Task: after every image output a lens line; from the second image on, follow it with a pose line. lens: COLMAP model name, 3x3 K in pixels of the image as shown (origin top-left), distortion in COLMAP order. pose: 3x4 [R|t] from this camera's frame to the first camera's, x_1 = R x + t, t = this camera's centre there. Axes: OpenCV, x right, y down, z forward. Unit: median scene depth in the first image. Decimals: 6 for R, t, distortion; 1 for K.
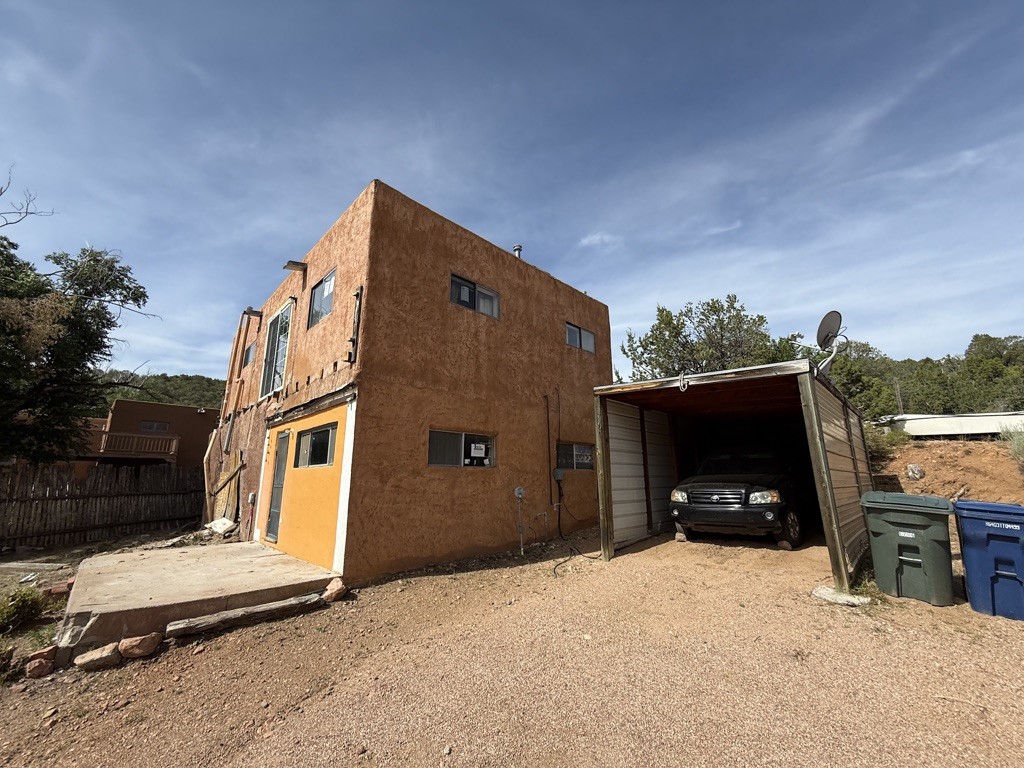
lens RADIAL K [[408.2, 0, 516.3], [0, 408.2, 384.0], [0, 0, 1]] dist [0.000676, -0.000252]
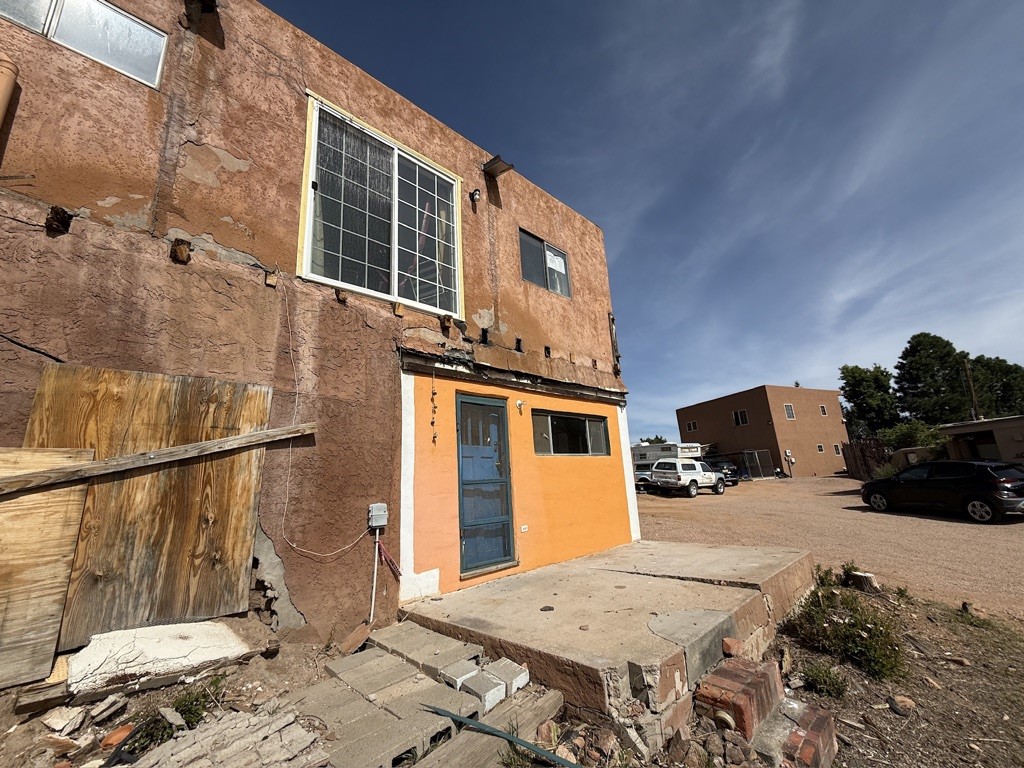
lens RADIAL K [[408.2, 0, 516.3], [0, 408.2, 384.0], [0, 0, 1]] dist [0.000676, -0.000252]
pose [[0.004189, 0.243071, 0.970000, -1.317522], [-0.169388, 0.956163, -0.238872, 0.267568], [-0.985541, -0.163305, 0.045179, 1.023842]]
